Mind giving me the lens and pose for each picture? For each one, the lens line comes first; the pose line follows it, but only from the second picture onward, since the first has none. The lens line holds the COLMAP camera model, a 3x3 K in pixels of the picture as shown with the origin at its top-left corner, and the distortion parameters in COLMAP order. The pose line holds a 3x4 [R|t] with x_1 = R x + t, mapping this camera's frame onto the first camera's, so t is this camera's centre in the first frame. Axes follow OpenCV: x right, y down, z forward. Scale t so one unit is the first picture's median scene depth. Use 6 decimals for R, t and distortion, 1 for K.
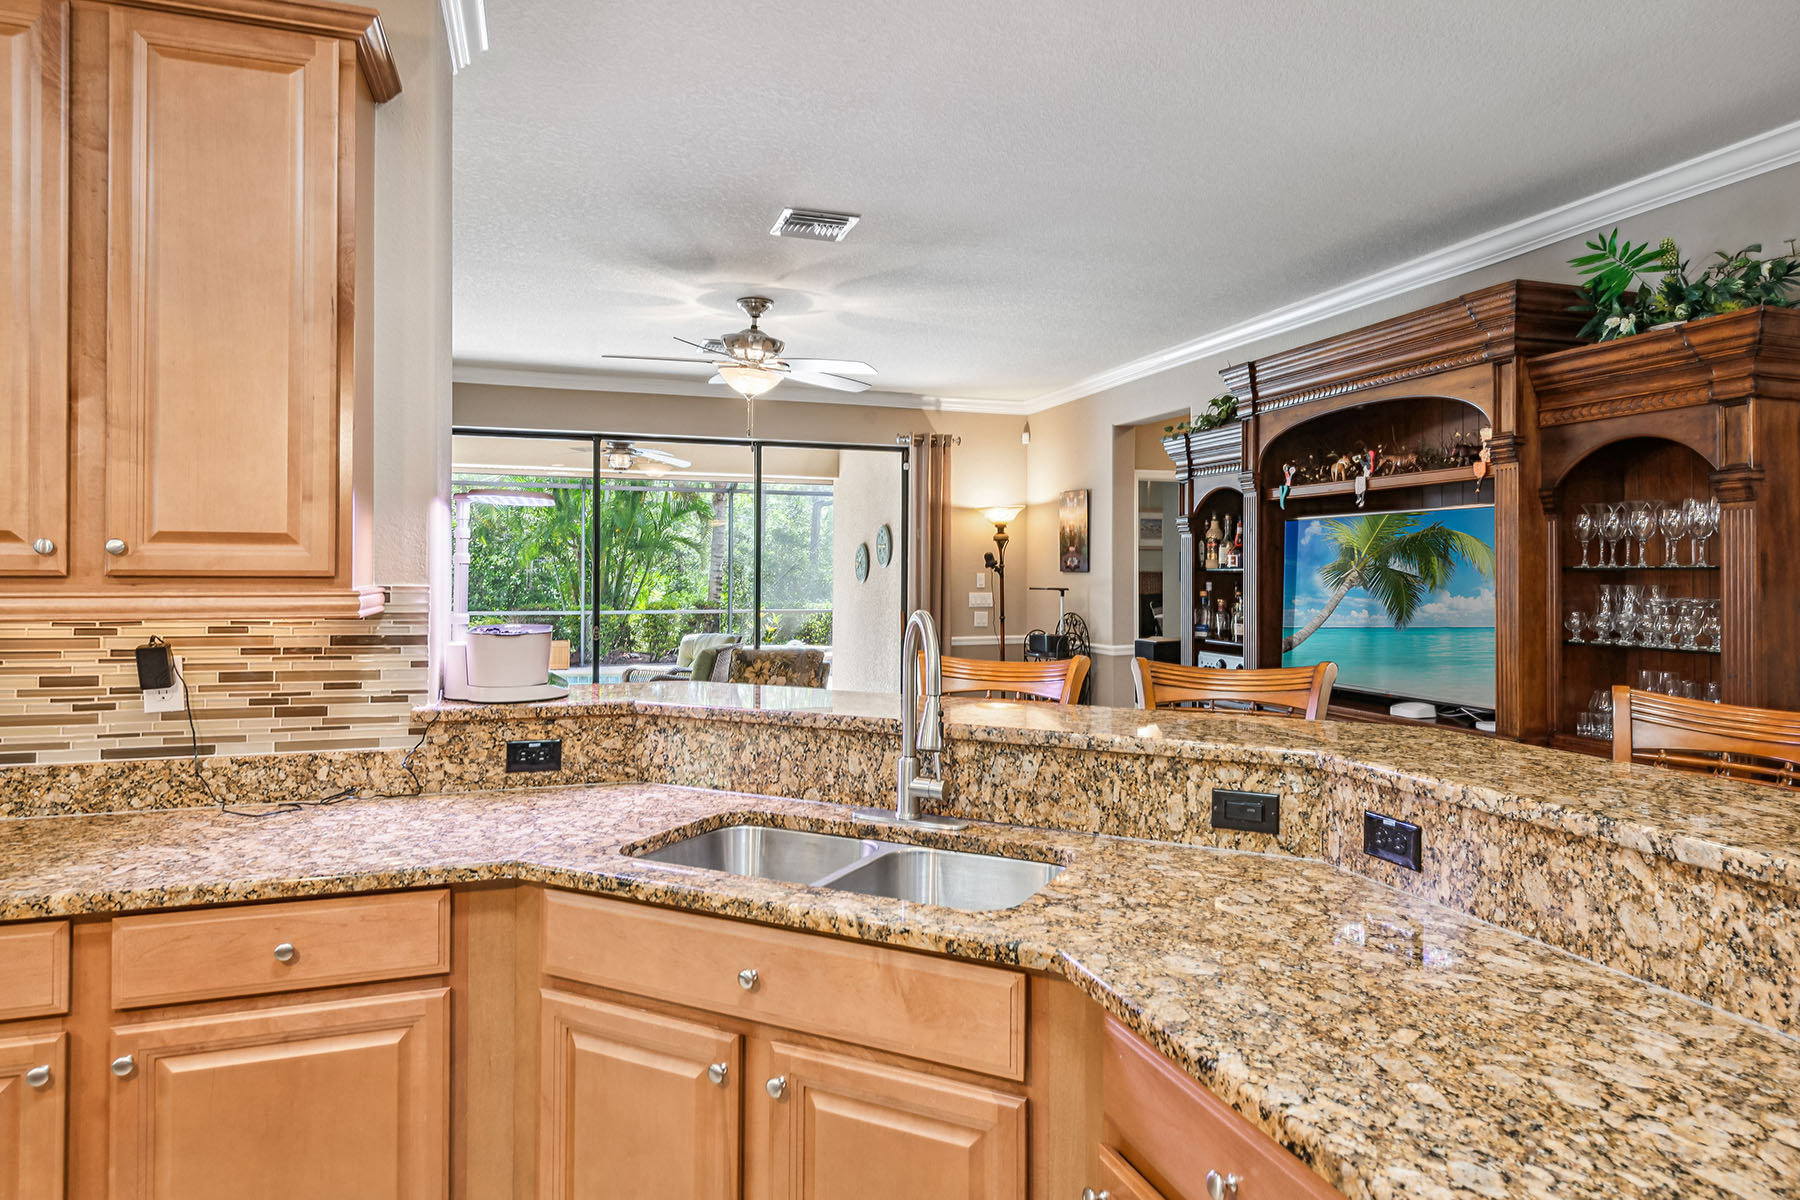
lens RADIAL K [[1056.6, 0, 911.7], [0, 1056.6, 563.8], [0, 0, 1]] dist [-0.015519, -0.001430]
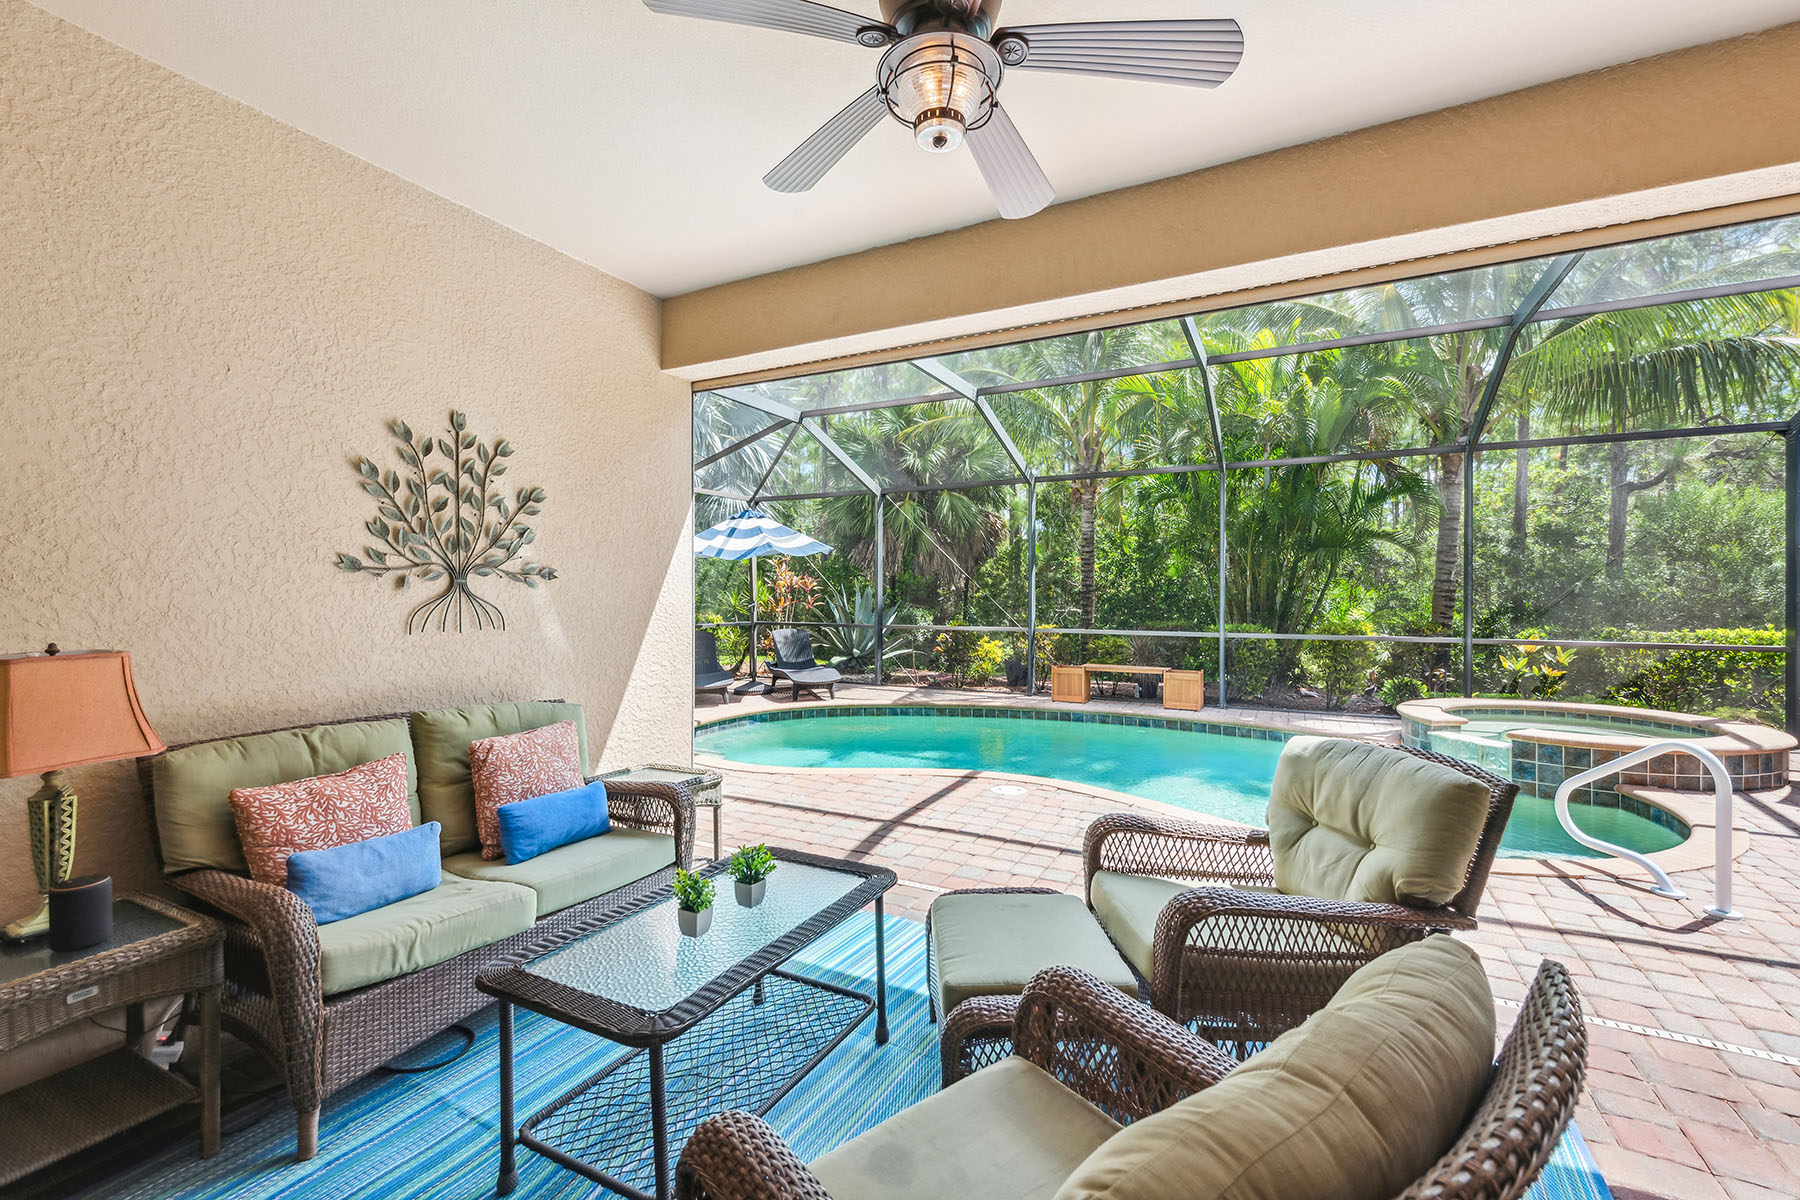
lens RADIAL K [[757.5, 0, 904.3], [0, 757.5, 593.7], [0, 0, 1]] dist [0.012551, -0.001298]
pose [[0.689651, 0.004364, -0.724129, -0.334688], [0.002335, 0.999963, 0.008249, 0.057755], [0.724138, -0.007380, 0.689615, 2.030122]]
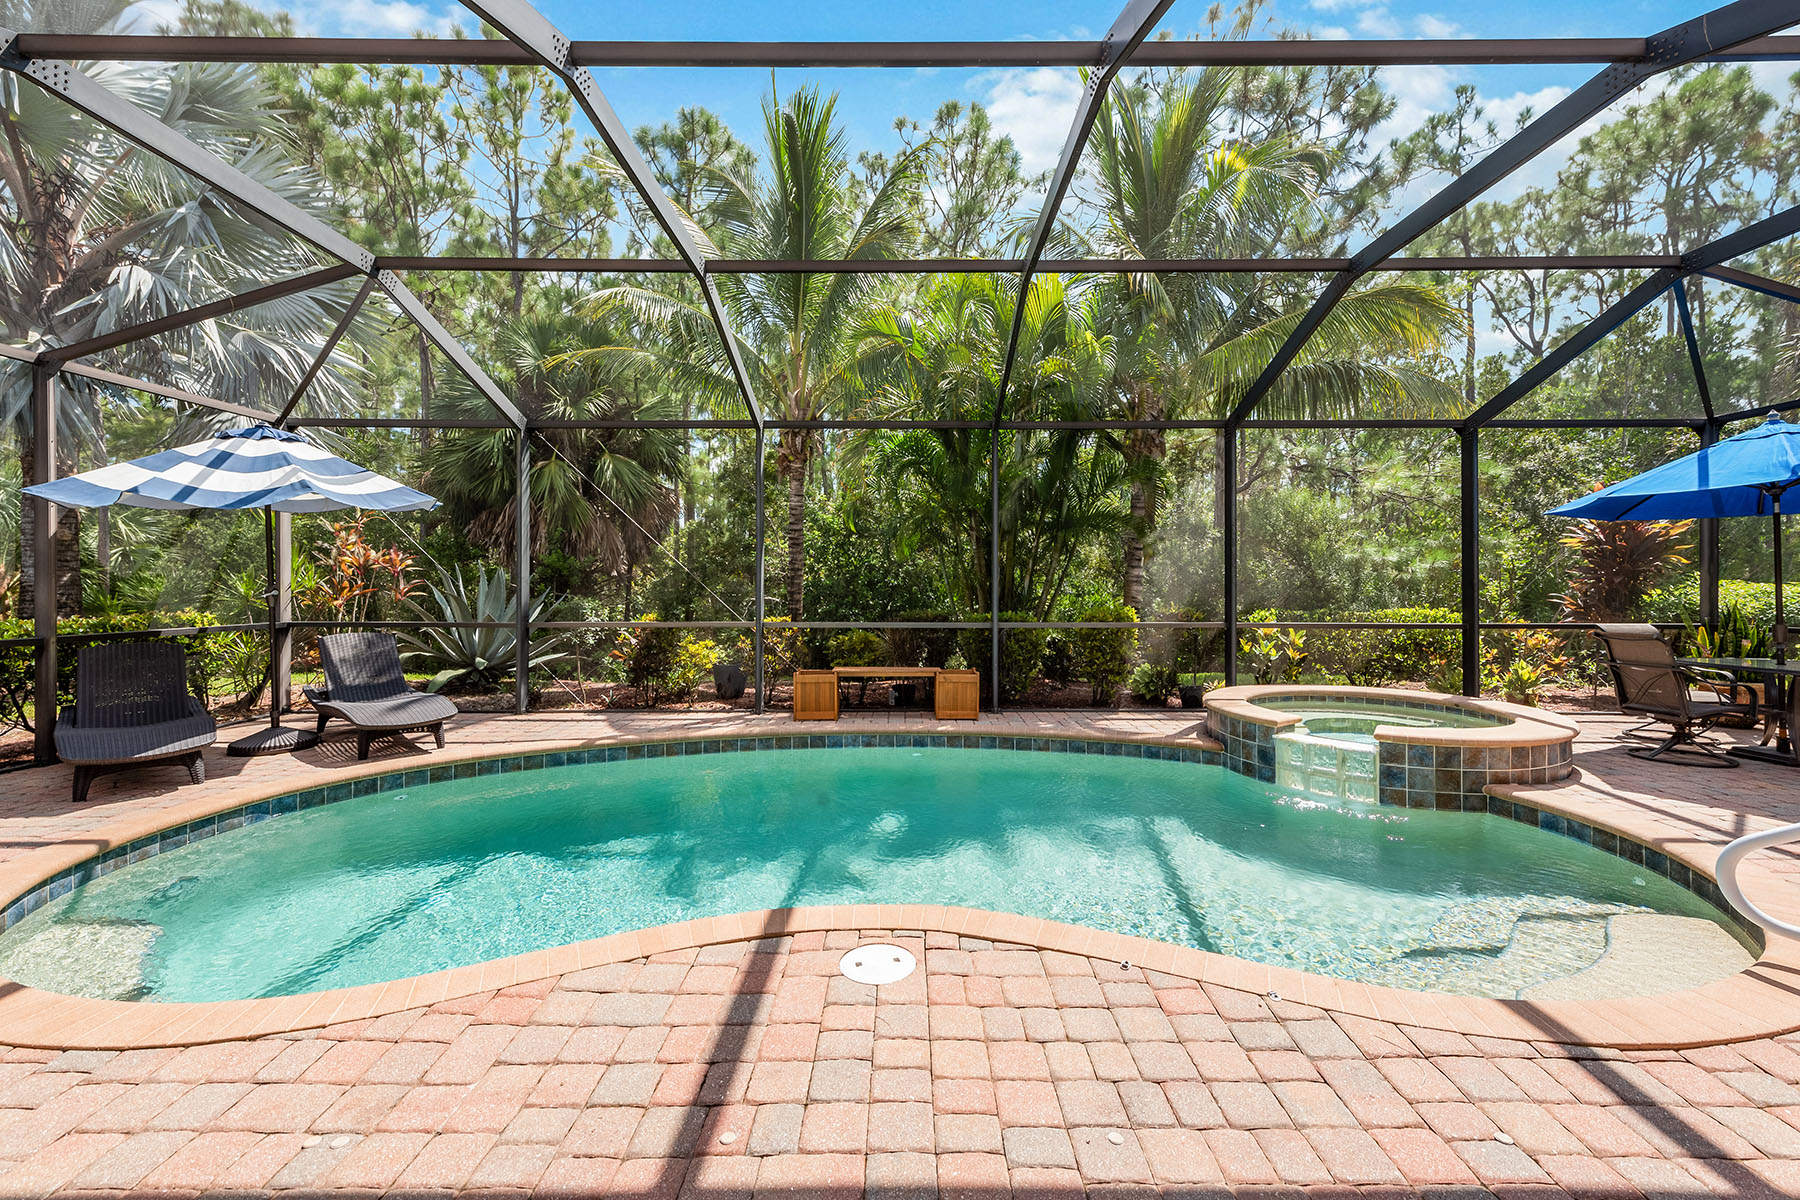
lens RADIAL K [[721.5, 0, 913.8], [0, 721.5, 583.2], [0, 0, 1]] dist [0.009034, -0.001915]
pose [[0.948401, 0.004529, -0.317042, -0.962821], [-0.002232, 0.999969, 0.007609, 0.083484], [0.317066, -0.006509, 0.948381, 2.516479]]
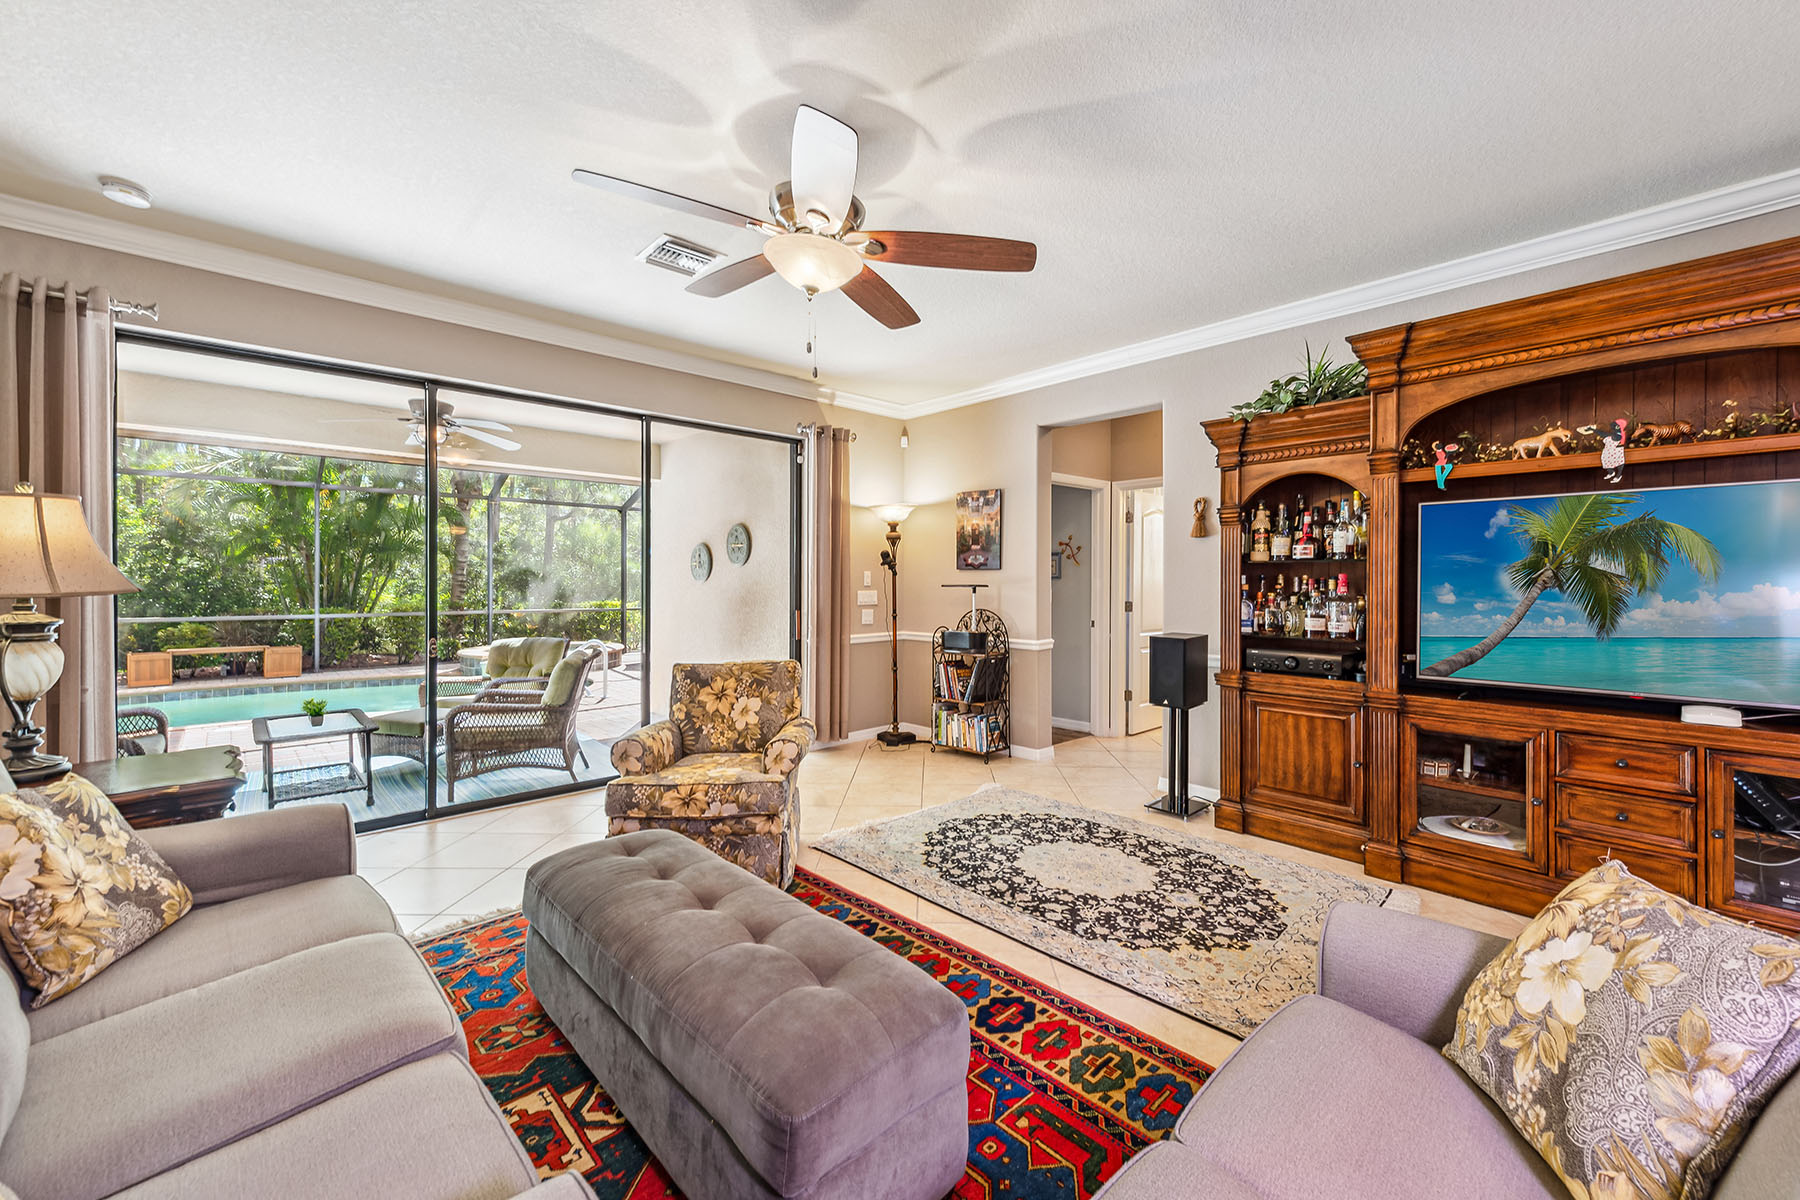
lens RADIAL K [[721.5, 0, 901.9], [0, 721.5, 587.9], [0, 0, 1]] dist [0.009034, -0.001915]
pose [[0.916398, 0.004026, 0.400249, -0.382520], [-0.011159, 0.999818, 0.015491, 0.023569], [-0.400113, -0.018662, 0.916276, 0.798638]]
